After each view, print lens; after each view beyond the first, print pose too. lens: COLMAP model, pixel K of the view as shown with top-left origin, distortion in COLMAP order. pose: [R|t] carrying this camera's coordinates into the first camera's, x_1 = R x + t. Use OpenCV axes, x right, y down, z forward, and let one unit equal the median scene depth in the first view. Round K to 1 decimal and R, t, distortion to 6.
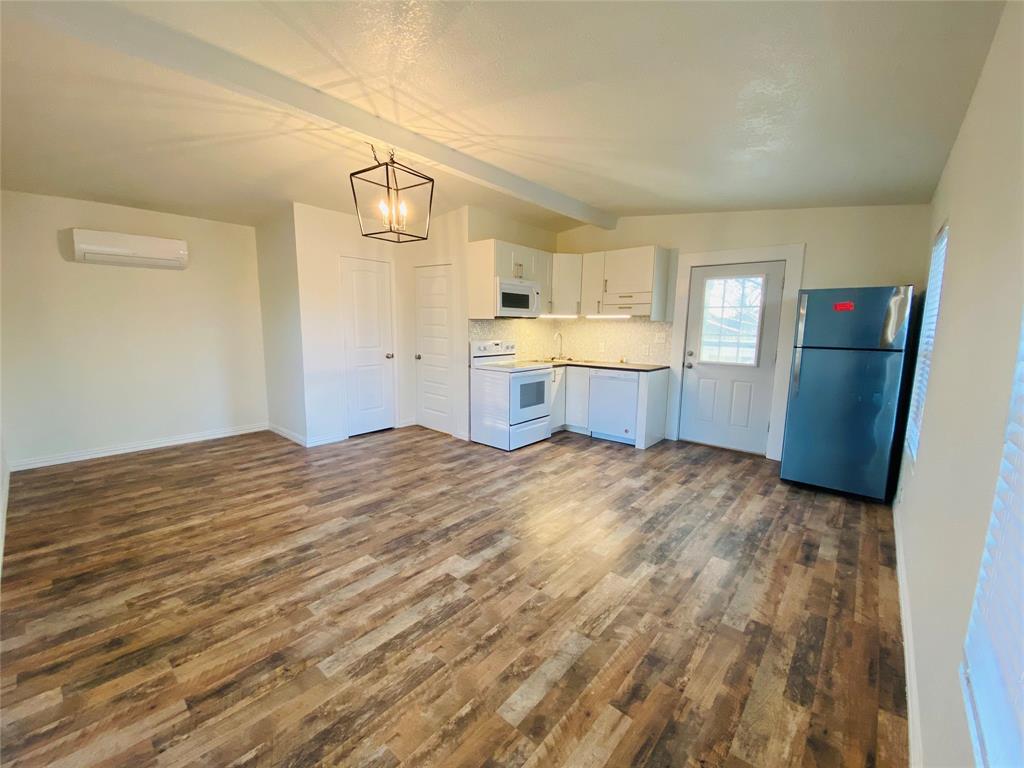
lens RADIAL K [[414.4, 0, 513.5], [0, 414.4, 380.6], [0, 0, 1]] dist [0.016066, -0.017737]
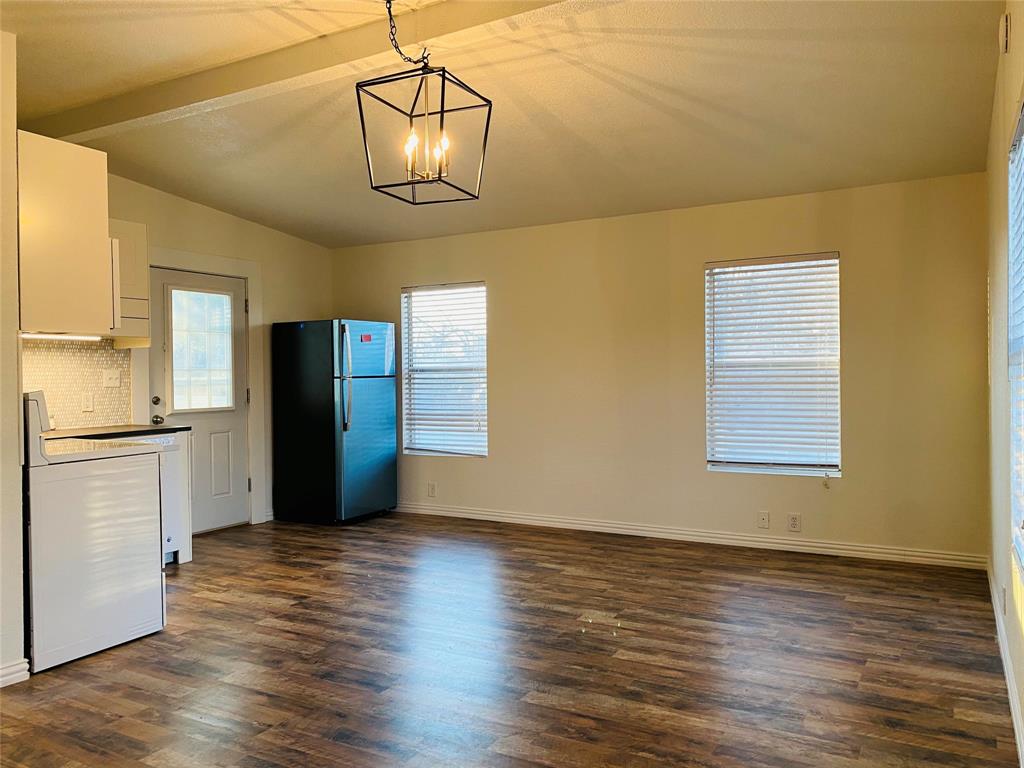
lens RADIAL K [[784.2, 0, 511.4], [0, 784.2, 378.4], [0, 0, 1]] dist [0.016143, -0.004670]
pose [[-0.194130, -0.020237, 0.980767, -1.190296], [0.144510, 0.988290, 0.048996, -0.111501], [-0.970273, 0.151242, -0.188932, 0.976320]]
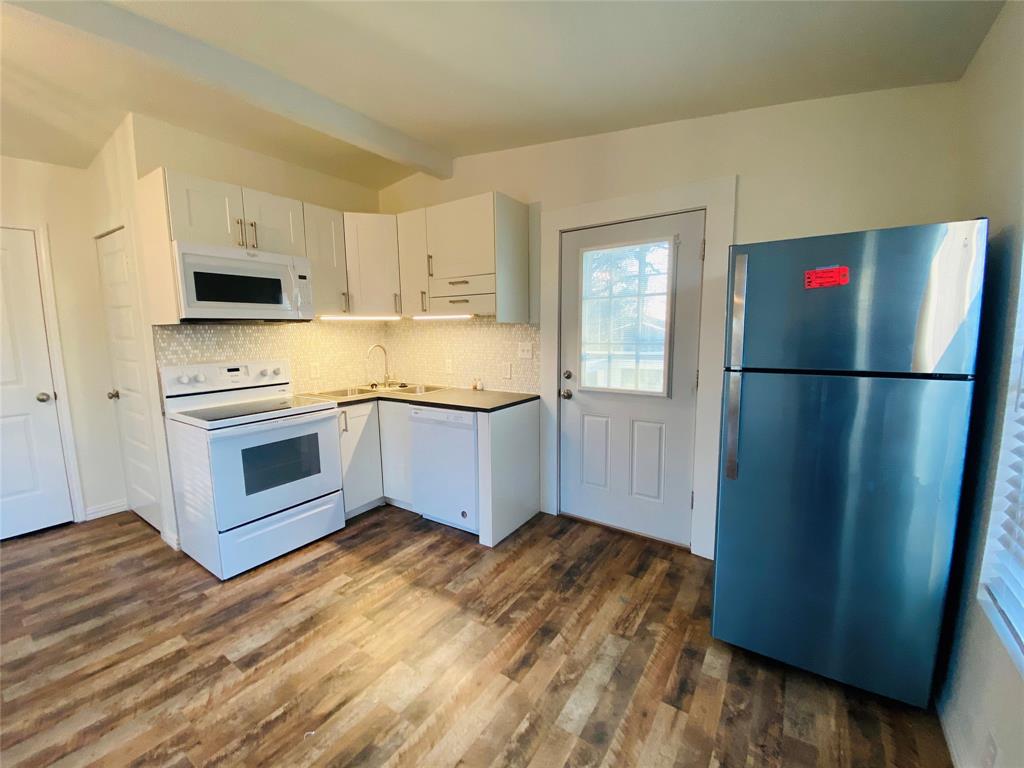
lens RADIAL K [[414.4, 0, 515.7], [0, 414.4, 381.6], [0, 0, 1]] dist [0.016066, -0.017737]
pose [[0.992581, -0.039611, 0.114950, 0.391540], [0.041313, 0.999069, -0.012463, -0.071855], [-0.114349, 0.017119, 0.993293, 0.570727]]
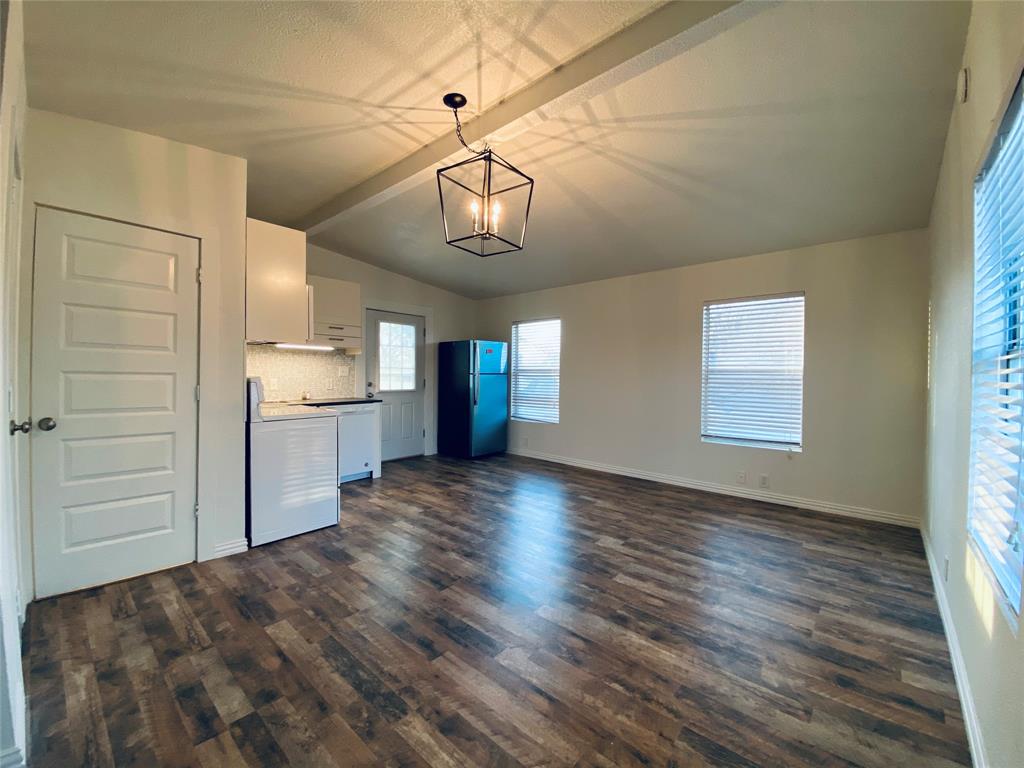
lens RADIAL K [[414.4, 0, 513.9], [0, 414.4, 379.8], [0, 0, 1]] dist [0.016066, -0.017737]
pose [[0.012803, -0.030385, 0.999456, -0.963562], [0.128431, 0.991309, 0.028492, -0.083913], [-0.991636, 0.127996, 0.016595, 0.832671]]
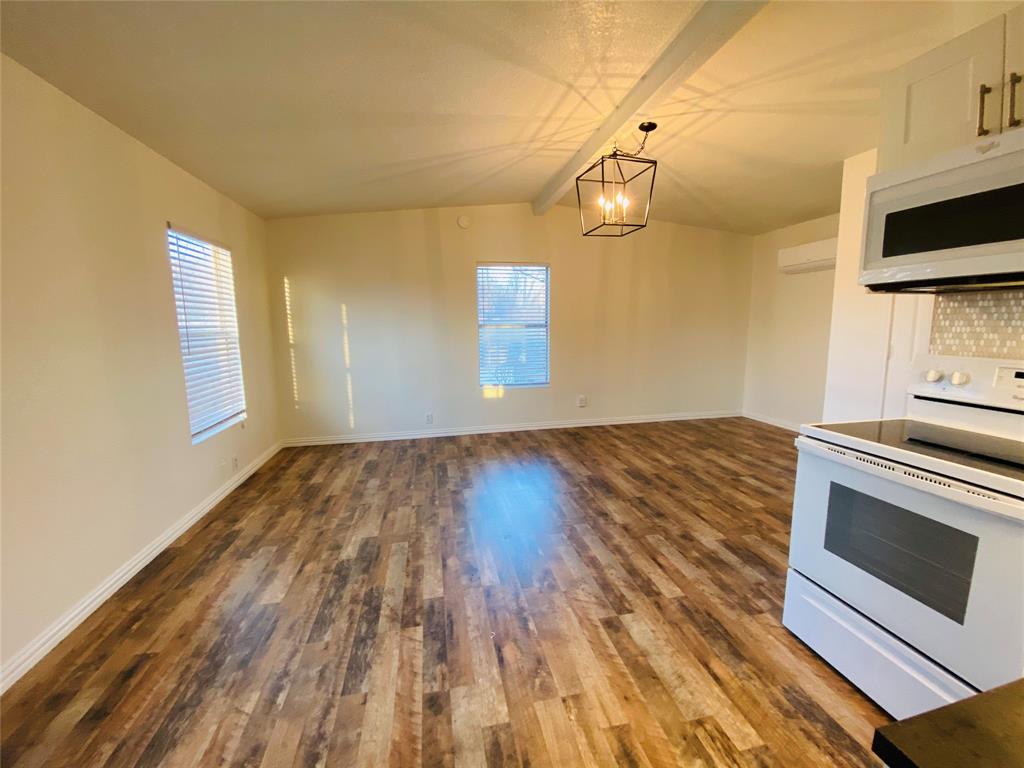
lens RADIAL K [[414.4, 0, 514.3], [0, 414.4, 380.3], [0, 0, 1]] dist [0.016066, -0.017737]
pose [[-0.611483, 0.097746, -0.785197, 0.579541], [-0.107280, 0.972936, 0.204662, -0.151158], [0.783951, 0.209383, -0.584448, 1.268884]]
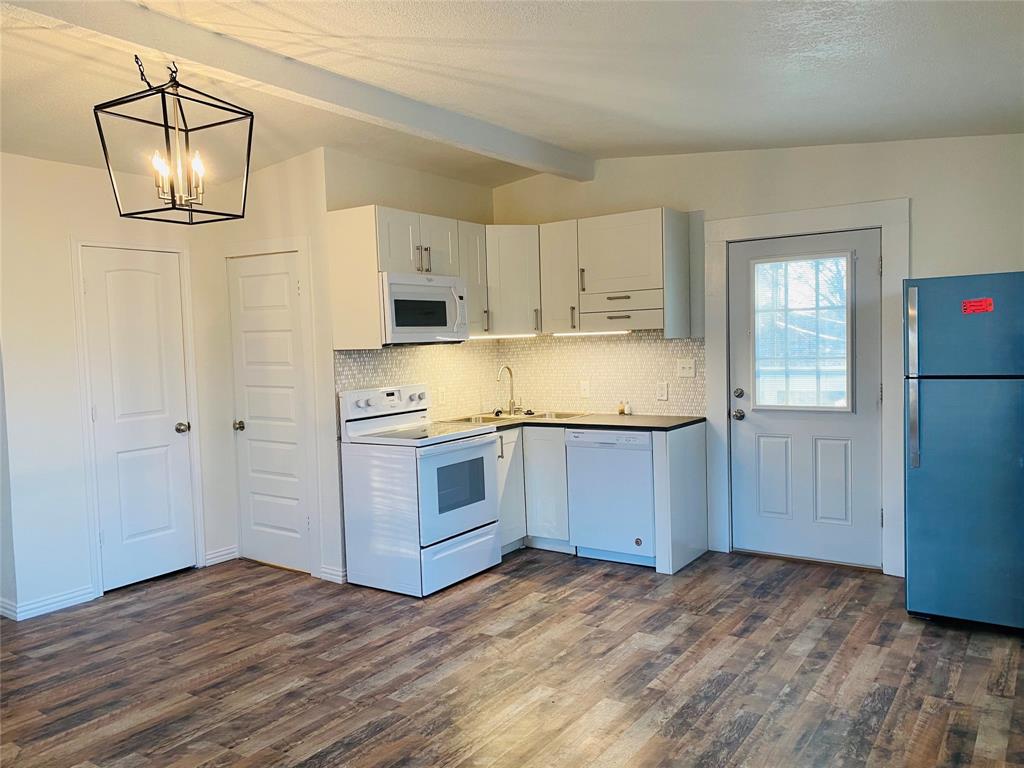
lens RADIAL K [[784.2, 0, 510.2], [0, 784.2, 379.0], [0, 0, 1]] dist [0.016143, -0.004670]
pose [[0.993920, -0.051429, 0.097358, 0.023742], [0.059620, 0.994749, -0.083182, -0.020748], [-0.092569, 0.088481, 0.991767, -0.033009]]
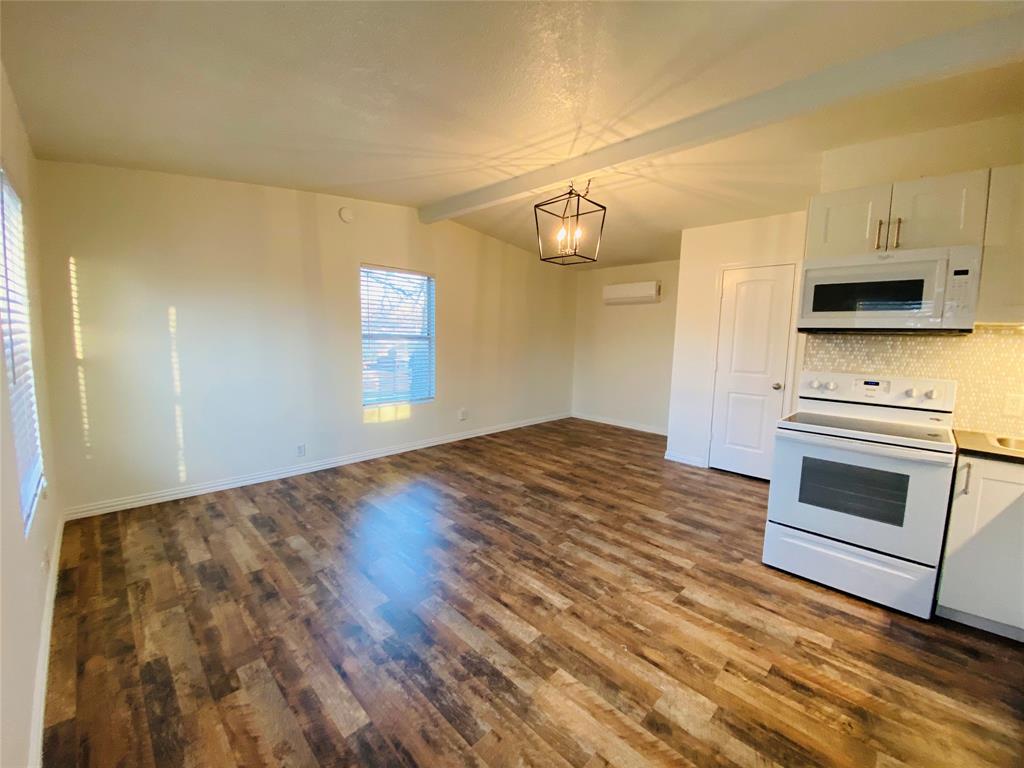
lens RADIAL K [[414.4, 0, 512.6], [0, 414.4, 380.1], [0, 0, 1]] dist [0.016066, -0.017737]
pose [[-0.075505, 0.091322, -0.992955, 0.732483], [-0.165128, 0.980903, 0.102770, -0.103361], [0.983378, 0.171725, -0.058983, 0.841657]]
